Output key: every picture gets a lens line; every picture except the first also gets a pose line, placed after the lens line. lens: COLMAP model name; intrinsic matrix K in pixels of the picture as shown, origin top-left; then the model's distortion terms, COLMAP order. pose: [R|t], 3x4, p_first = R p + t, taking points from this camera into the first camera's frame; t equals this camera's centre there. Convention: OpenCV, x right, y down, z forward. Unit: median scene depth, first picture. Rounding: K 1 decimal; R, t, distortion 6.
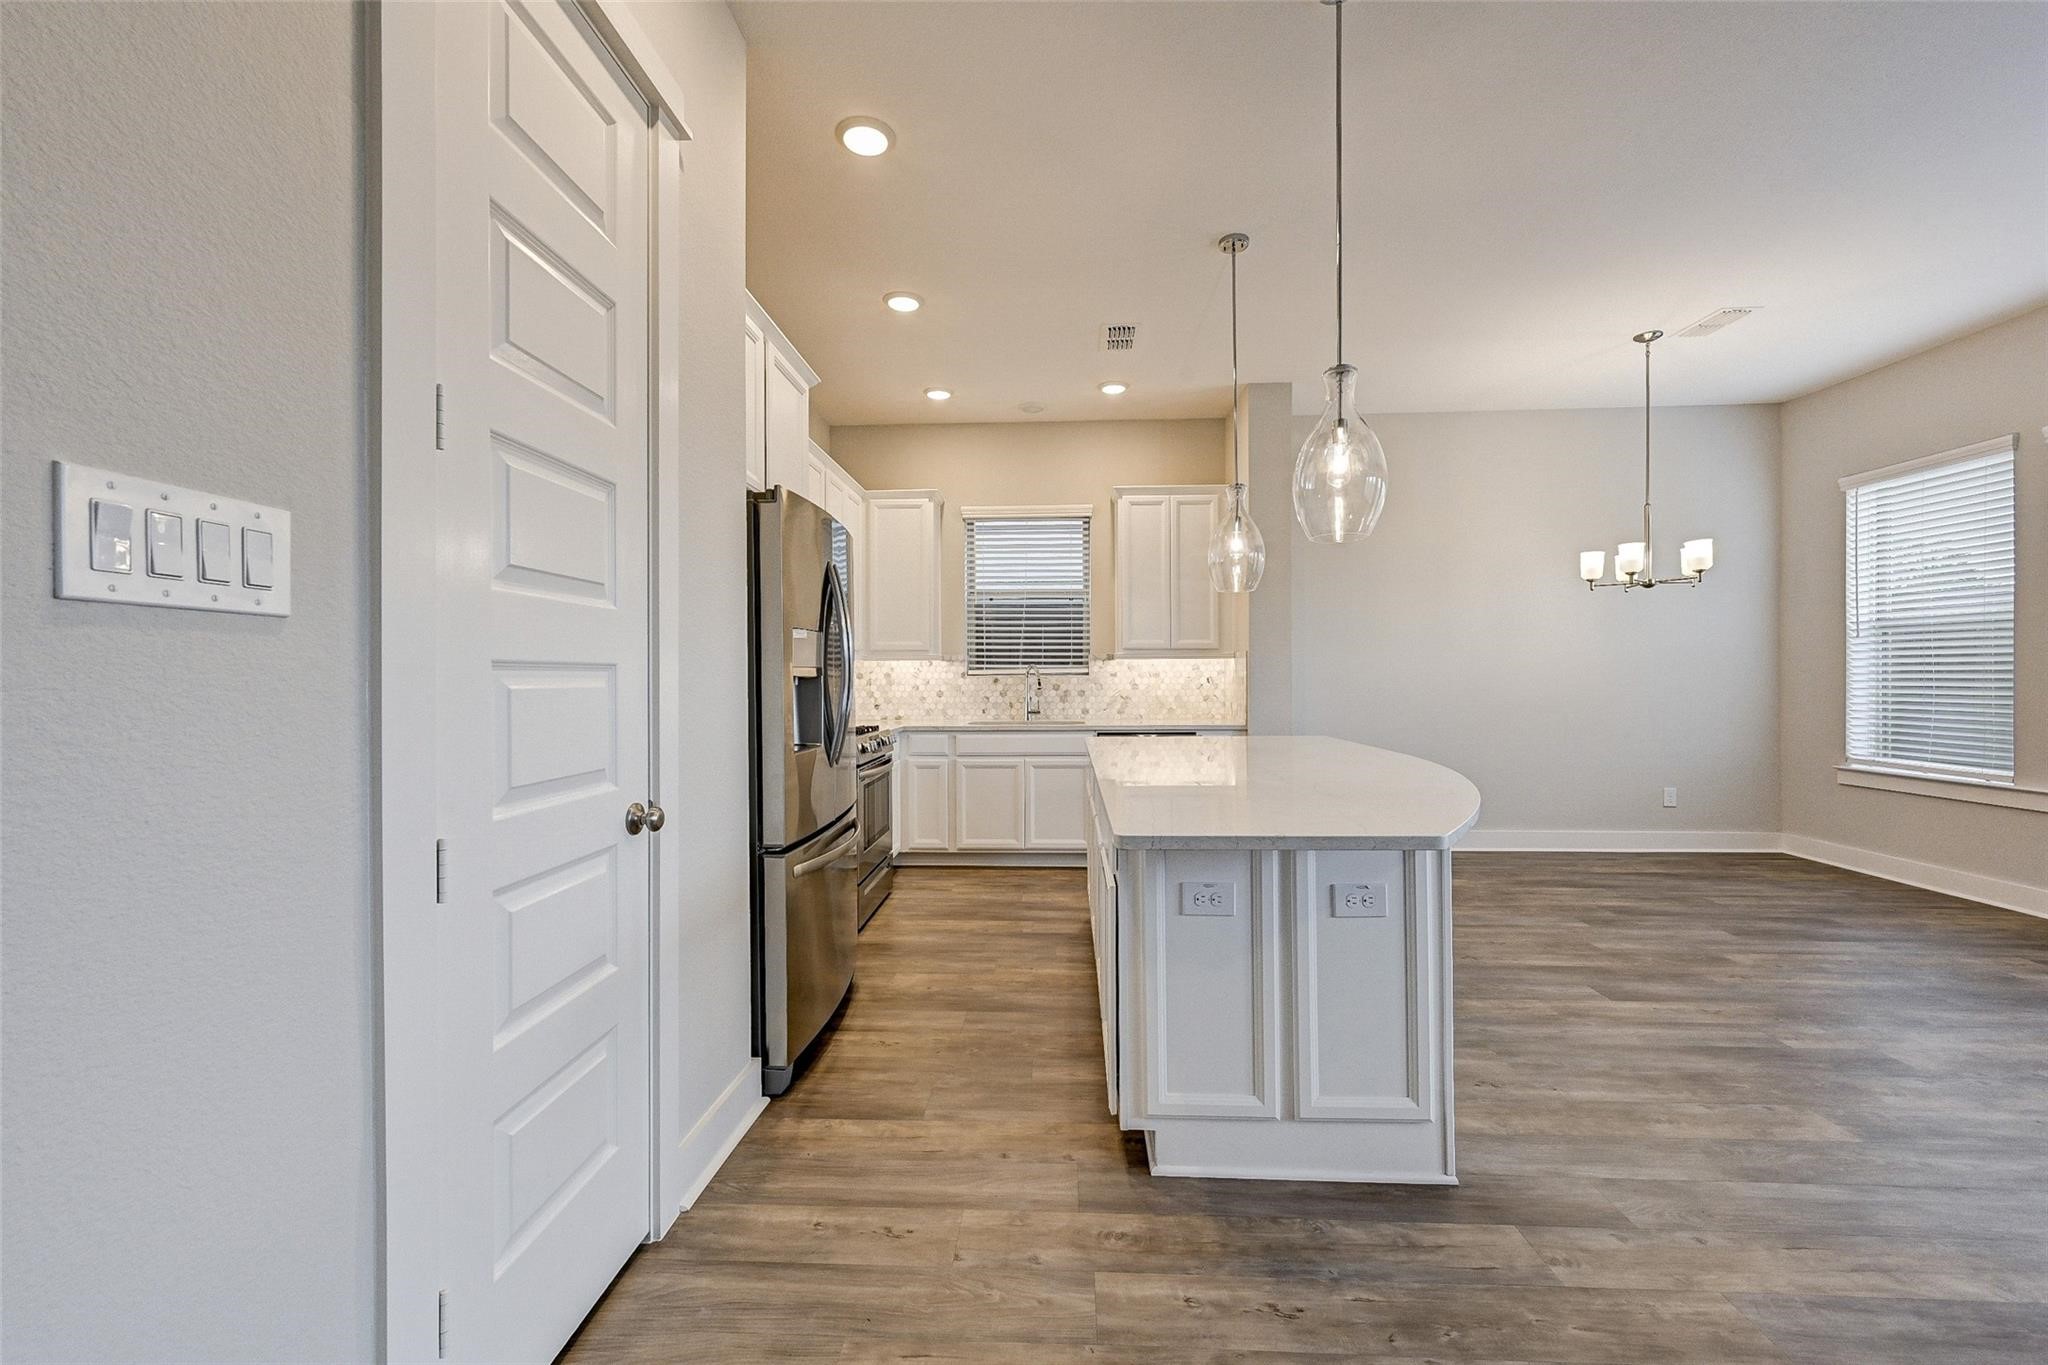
lens RADIAL K [[818.2, 0, 1025.9], [0, 818.2, 681.4], [0, 0, 1]] dist [0.000007, 0.001138]
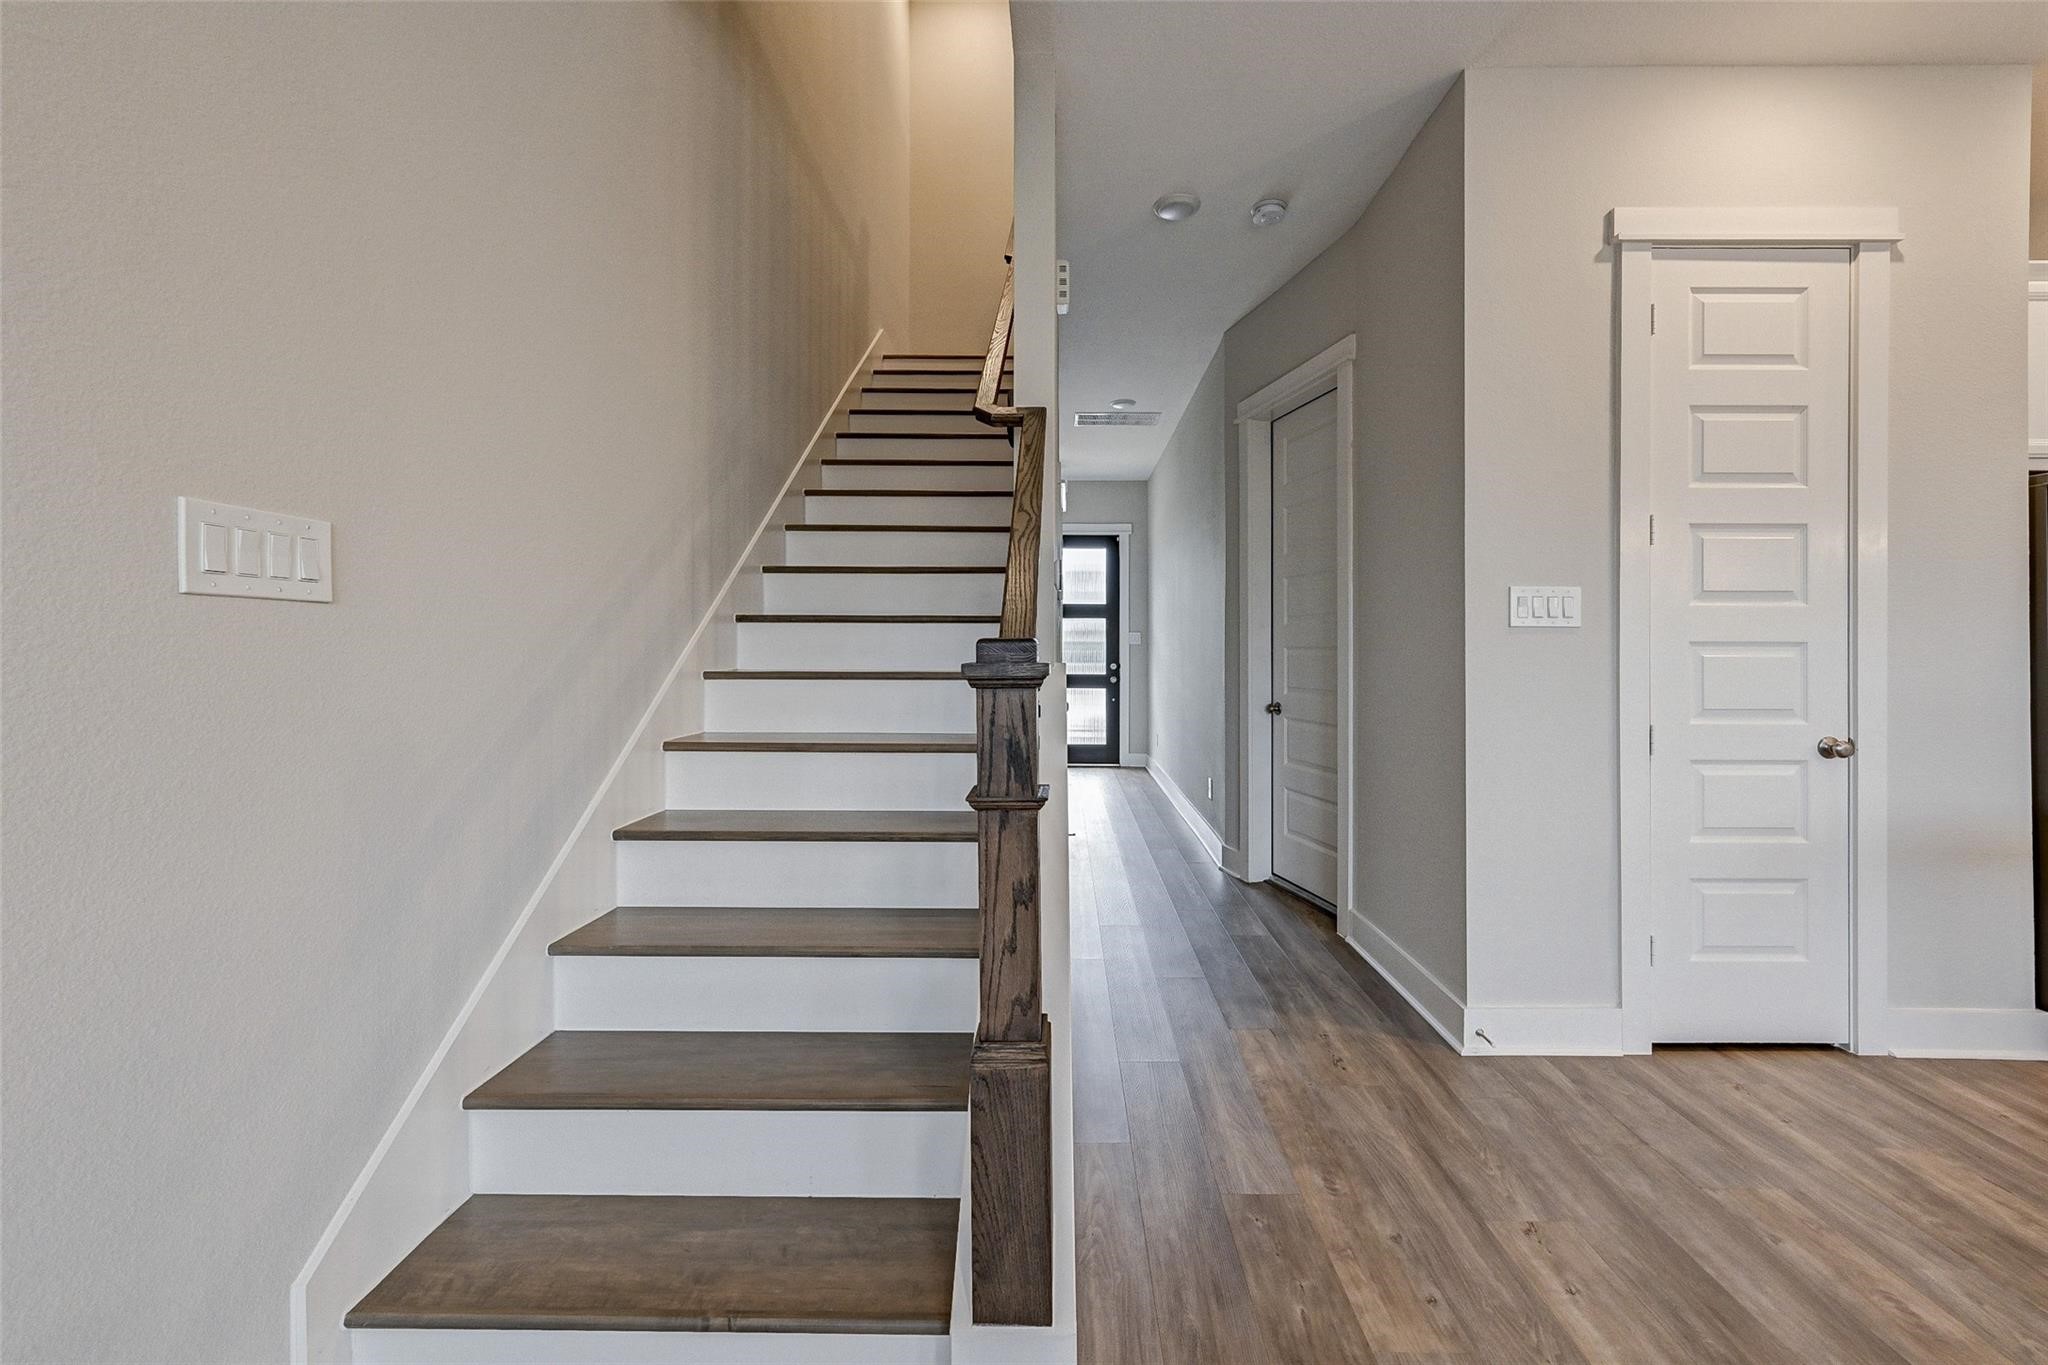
lens RADIAL K [[818.2, 0, 1048.6], [0, 818.2, 643.3], [0, 0, 1]] dist [0.000007, 0.001138]
pose [[0.040528, -0.001066, -0.999178, 0.792205], [-0.007906, 0.999968, -0.001387, -0.004690], [0.999147, 0.007955, 0.040518, -0.389352]]
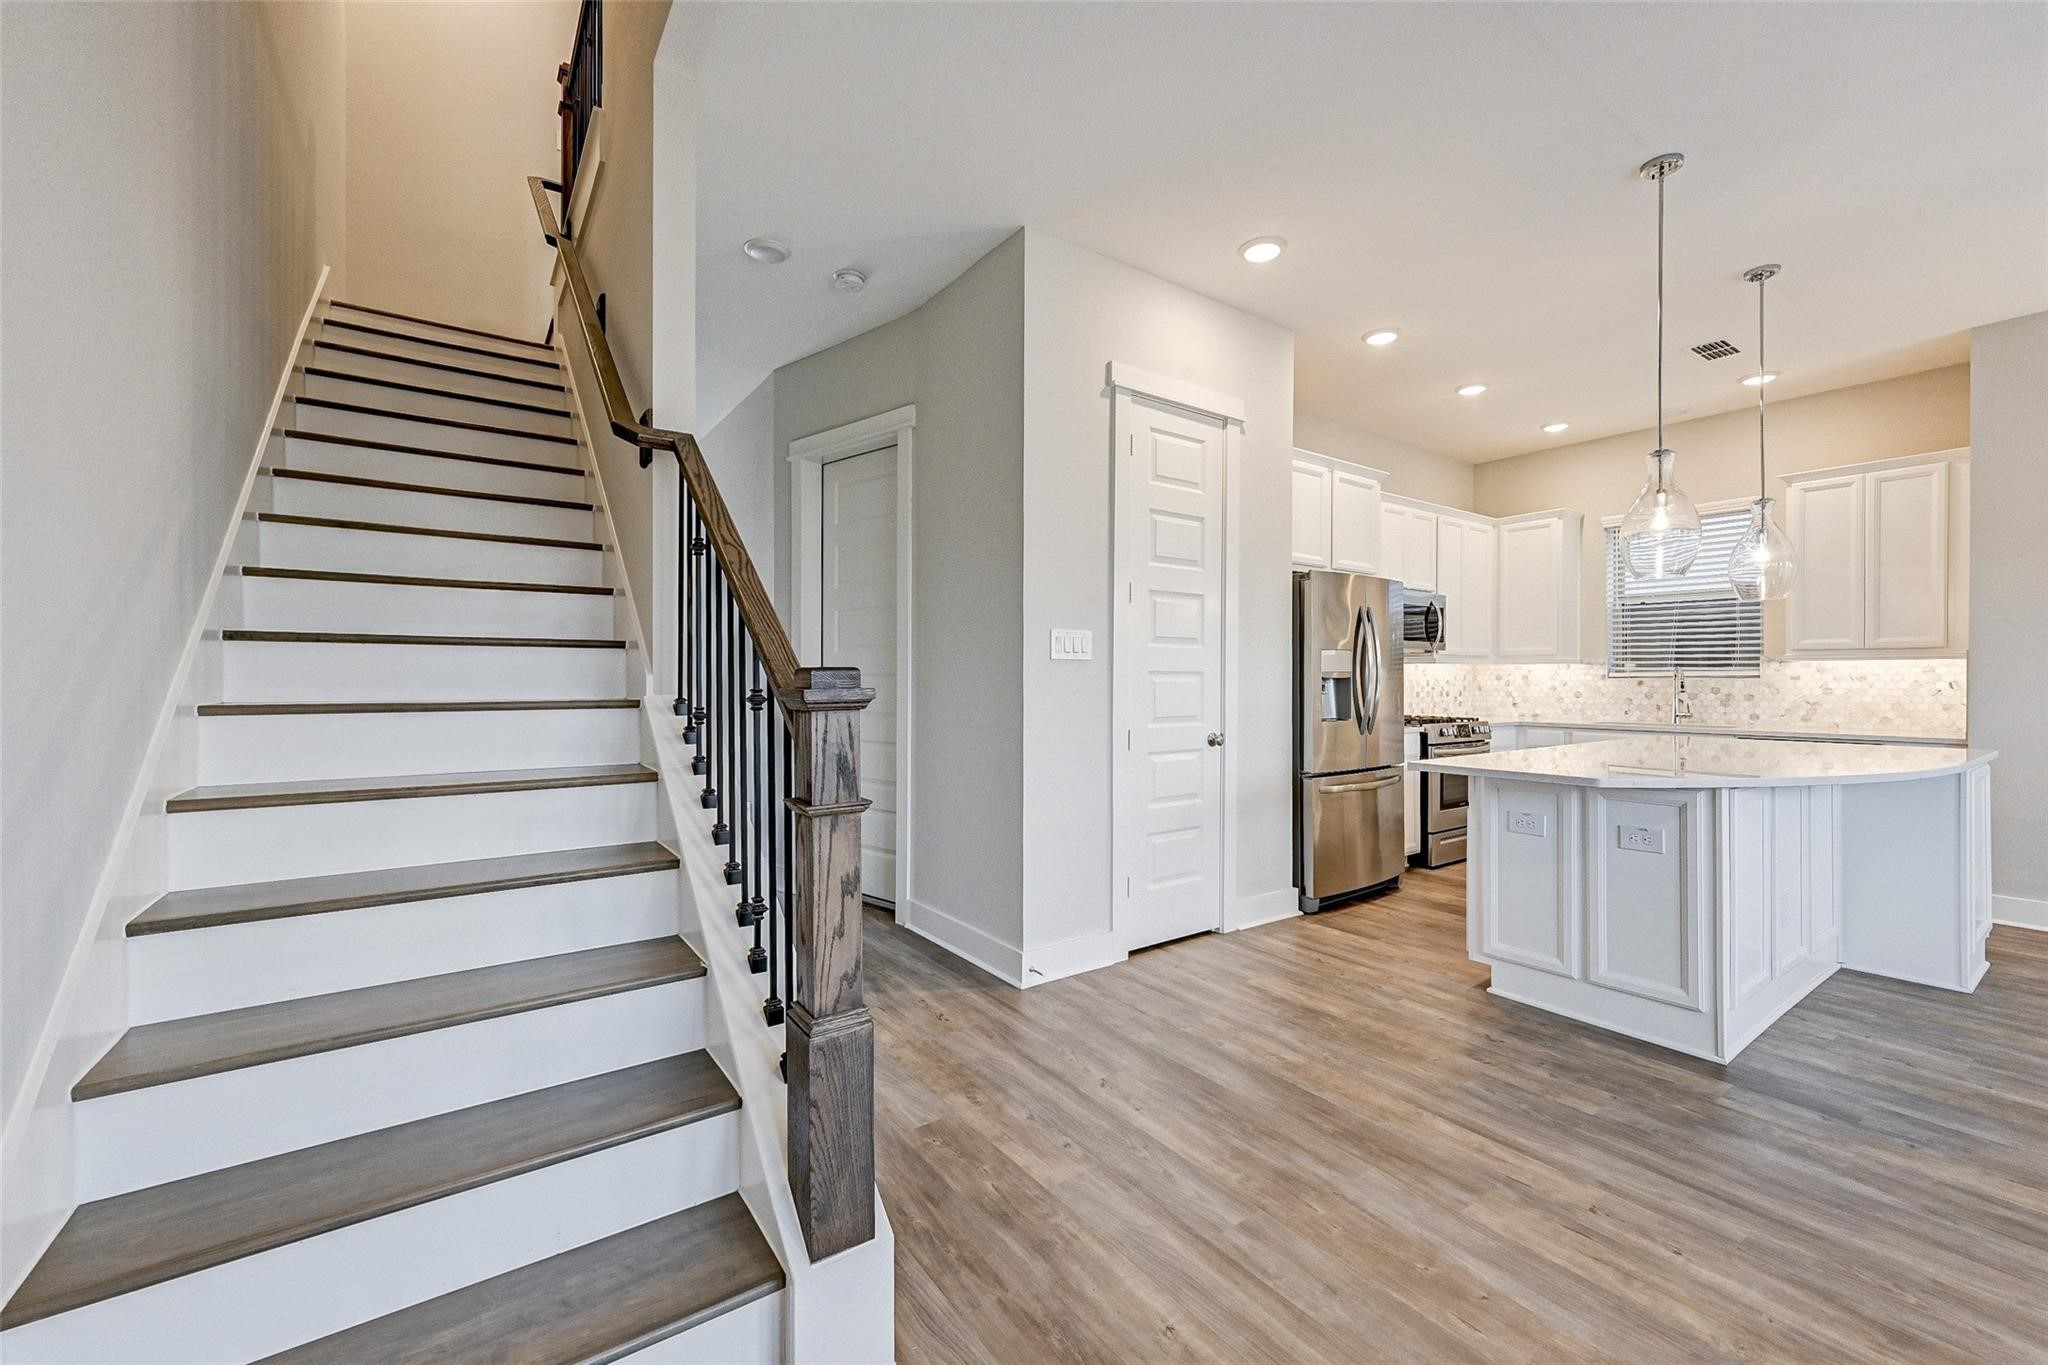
lens RADIAL K [[818.2, 0, 1018.1], [0, 818.2, 676.8], [0, 0, 1]] dist [0.000007, 0.001138]
pose [[0.614956, 0.007843, -0.788522, 0.837011], [-0.010985, 0.999939, 0.001379, -0.003798], [0.788485, 0.007814, 0.615005, -0.705174]]
